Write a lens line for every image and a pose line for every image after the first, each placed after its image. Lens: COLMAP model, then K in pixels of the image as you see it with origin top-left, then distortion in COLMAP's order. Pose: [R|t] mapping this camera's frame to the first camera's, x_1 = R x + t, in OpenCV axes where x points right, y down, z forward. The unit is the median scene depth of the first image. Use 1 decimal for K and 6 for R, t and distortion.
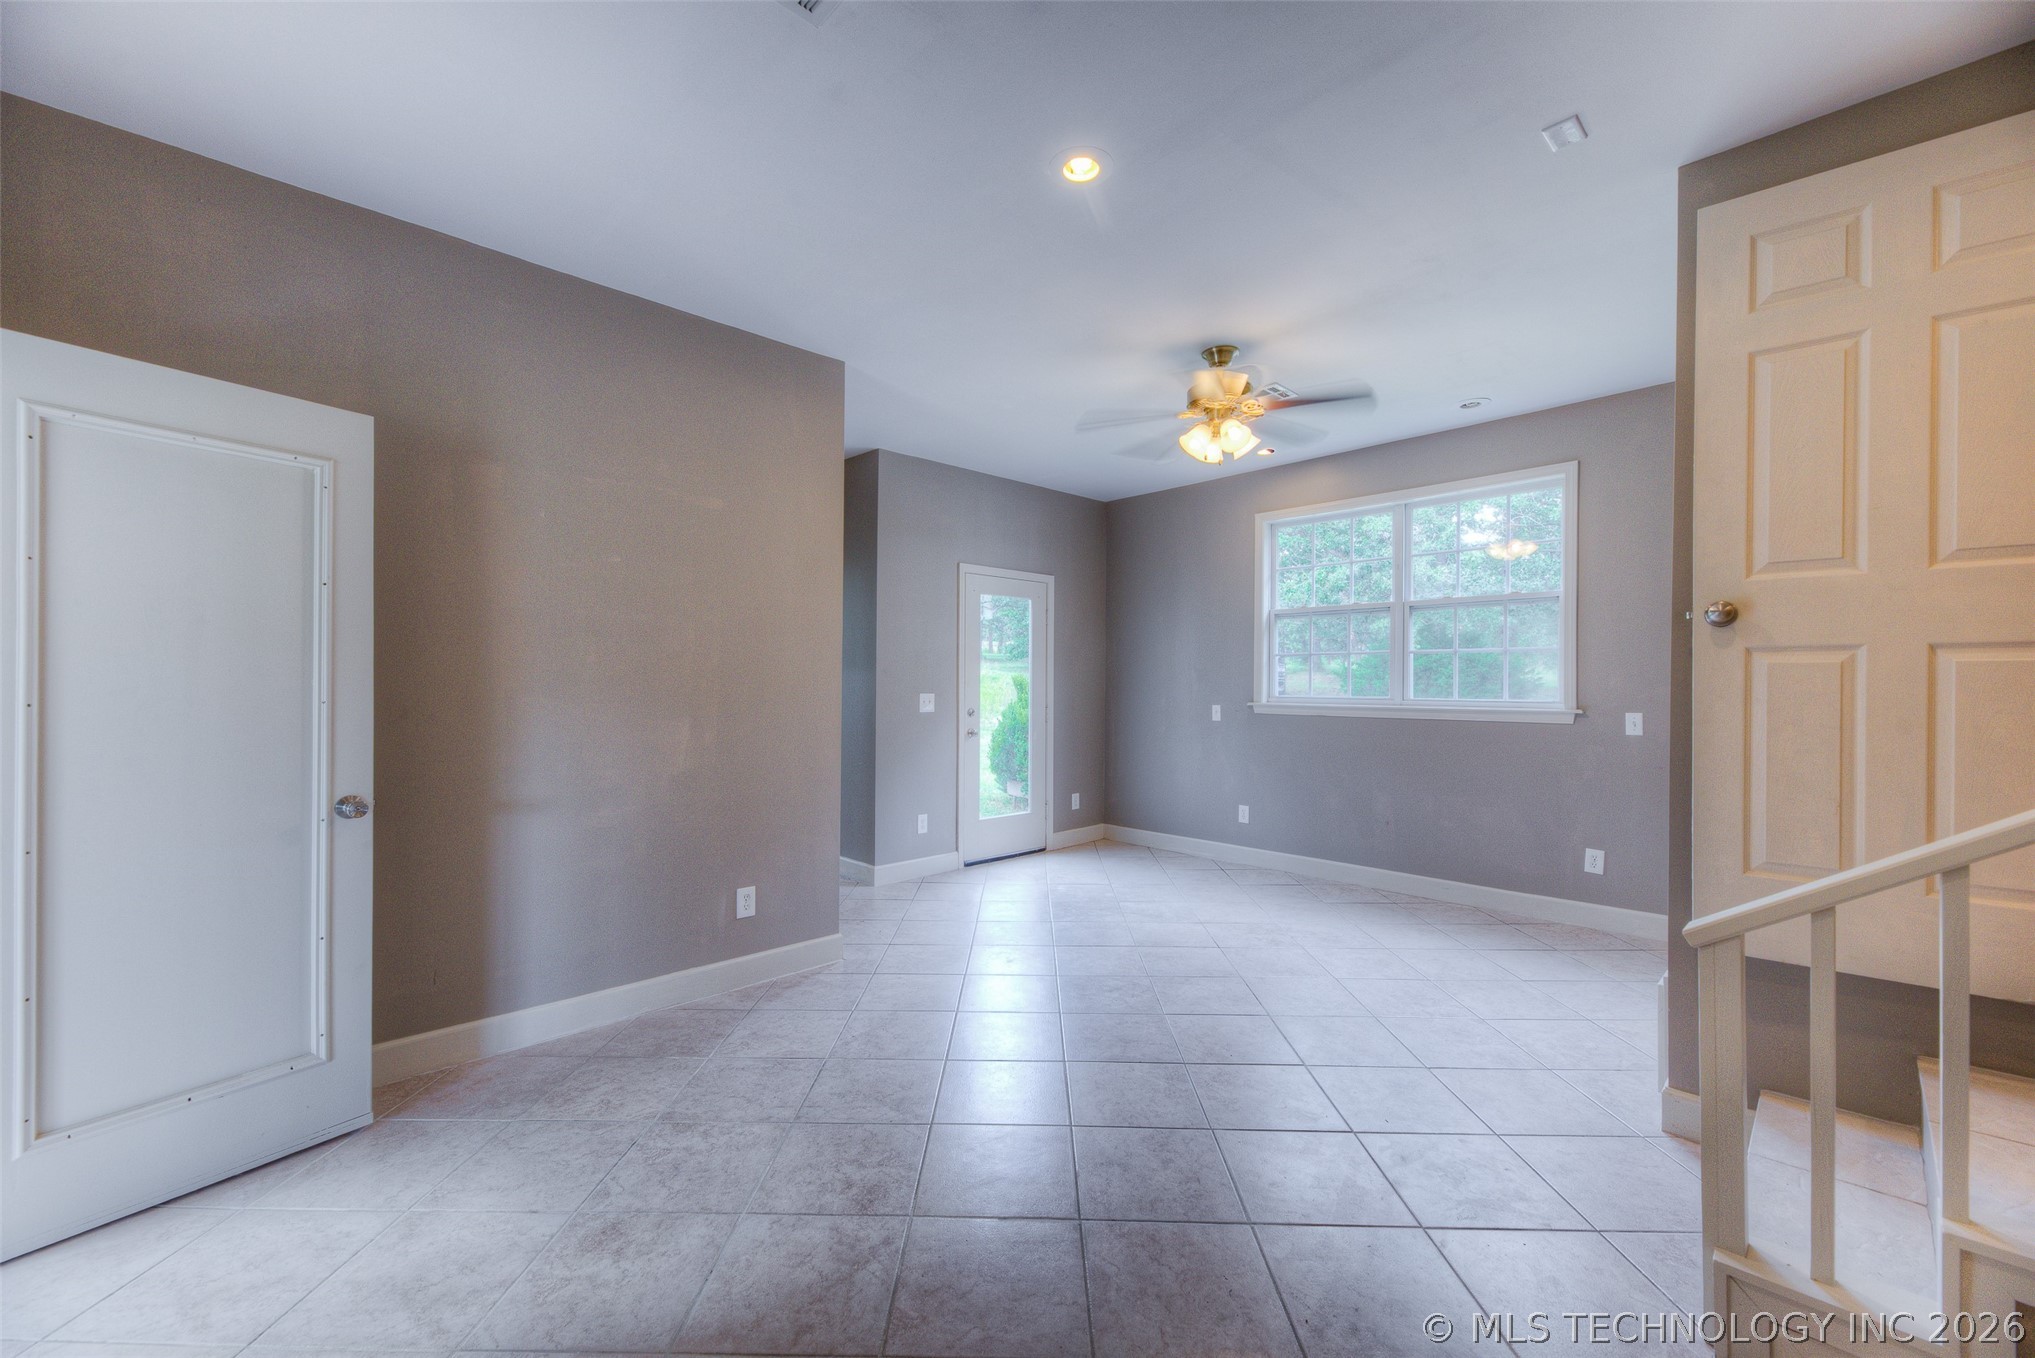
lens RADIAL K [[823.8, 0, 1012.2], [0, 823.8, 690.1], [0, 0, 1]] dist [0.013368, -0.000501]
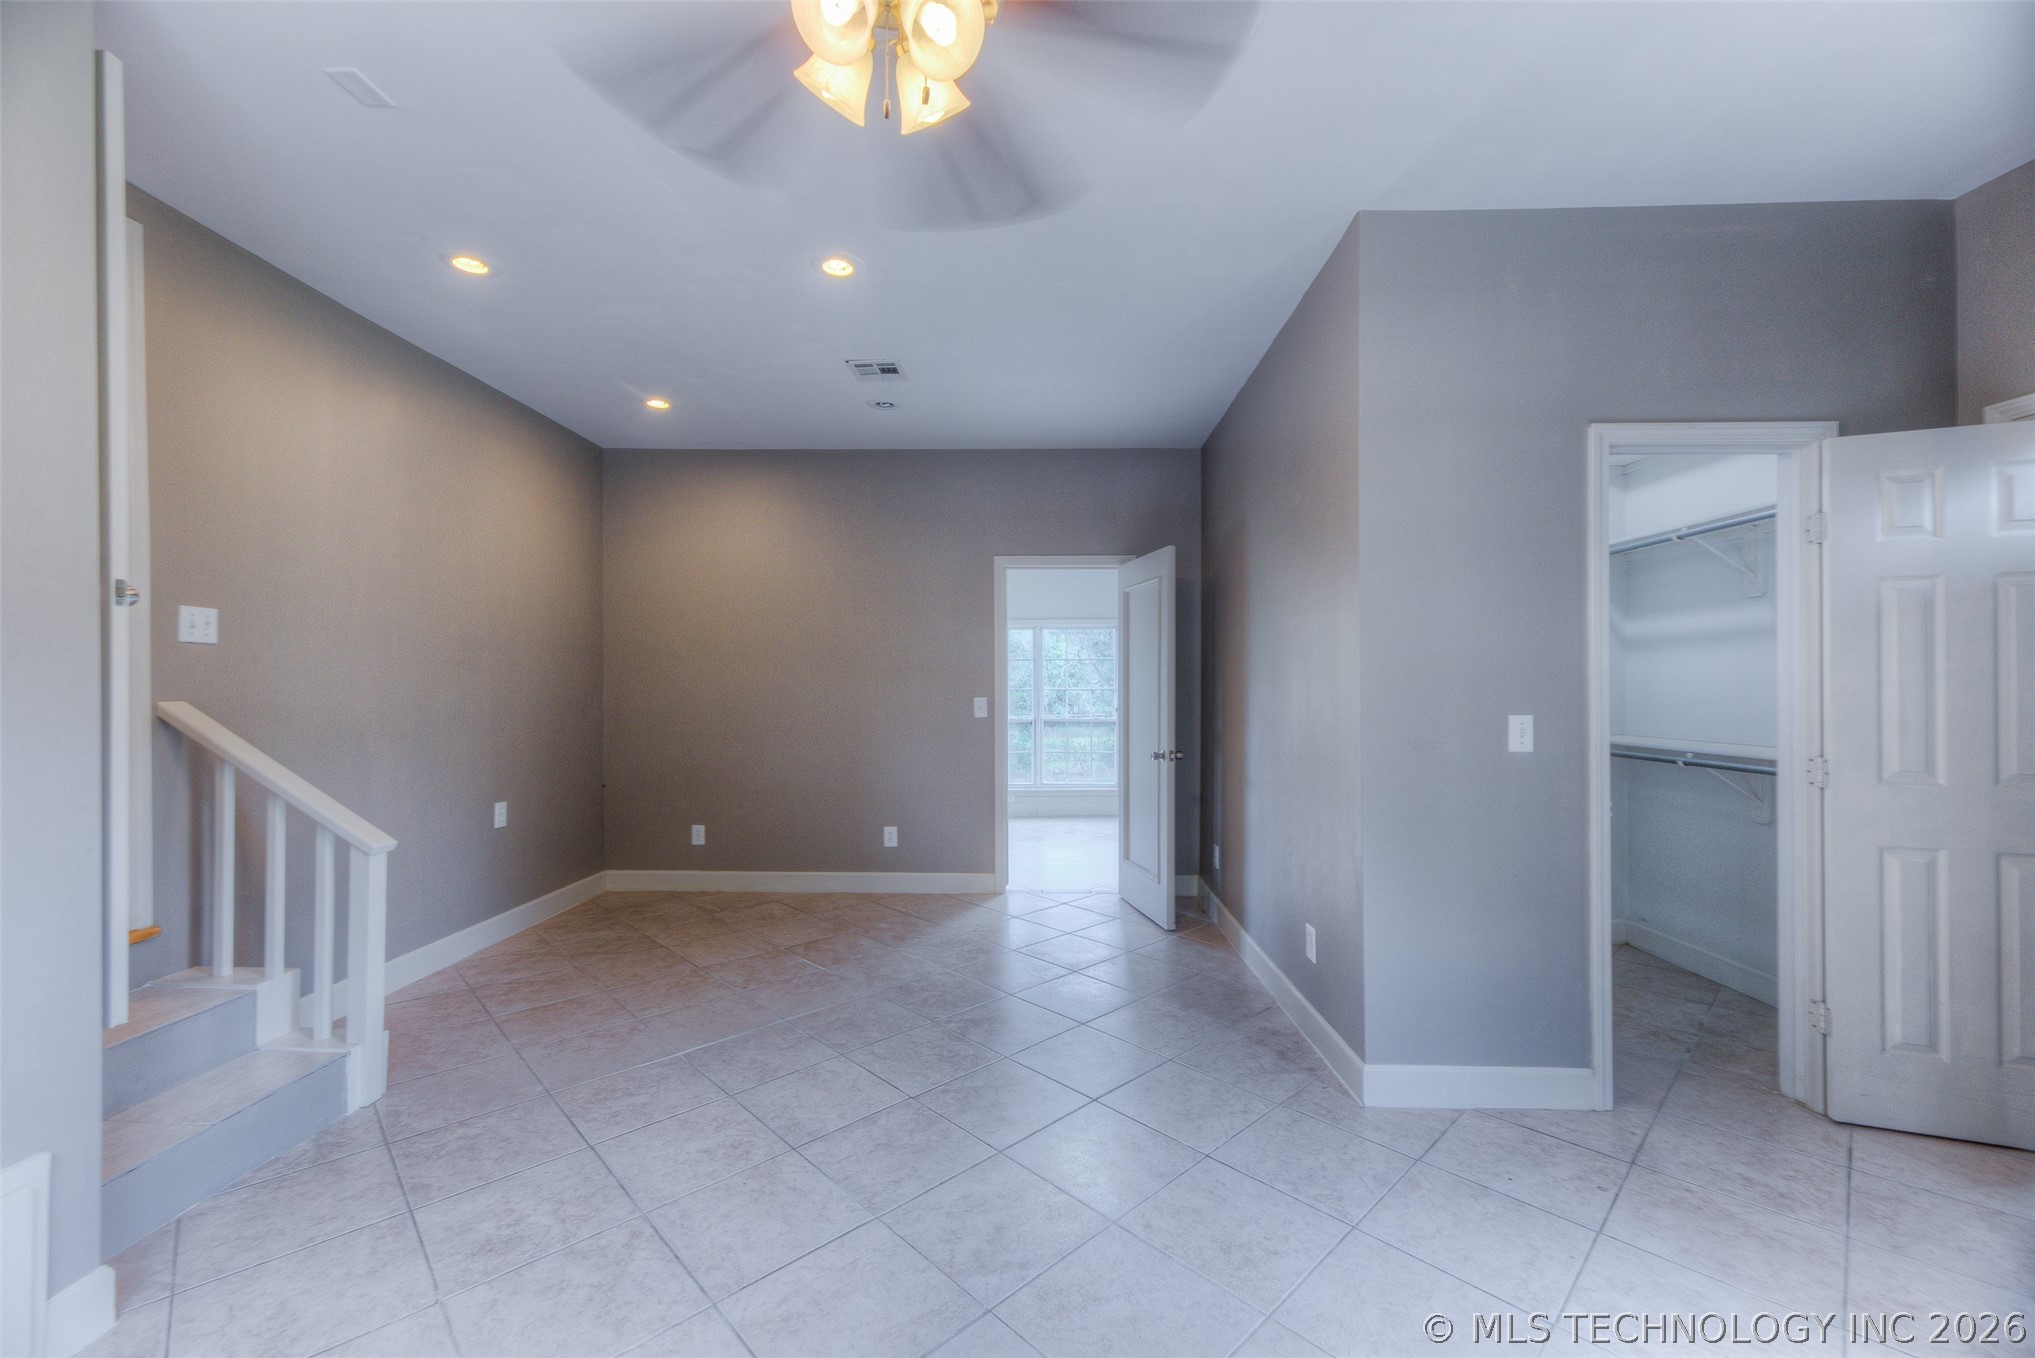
lens RADIAL K [[823.8, 0, 1014.9], [0, 823.8, 678.4], [0, 0, 1]] dist [0.013368, -0.000501]
pose [[-0.715403, -0.001623, -0.698711, 0.670794], [0.001146, 0.999993, -0.003496, -0.024482], [0.698712, -0.003302, -0.715396, 1.854551]]
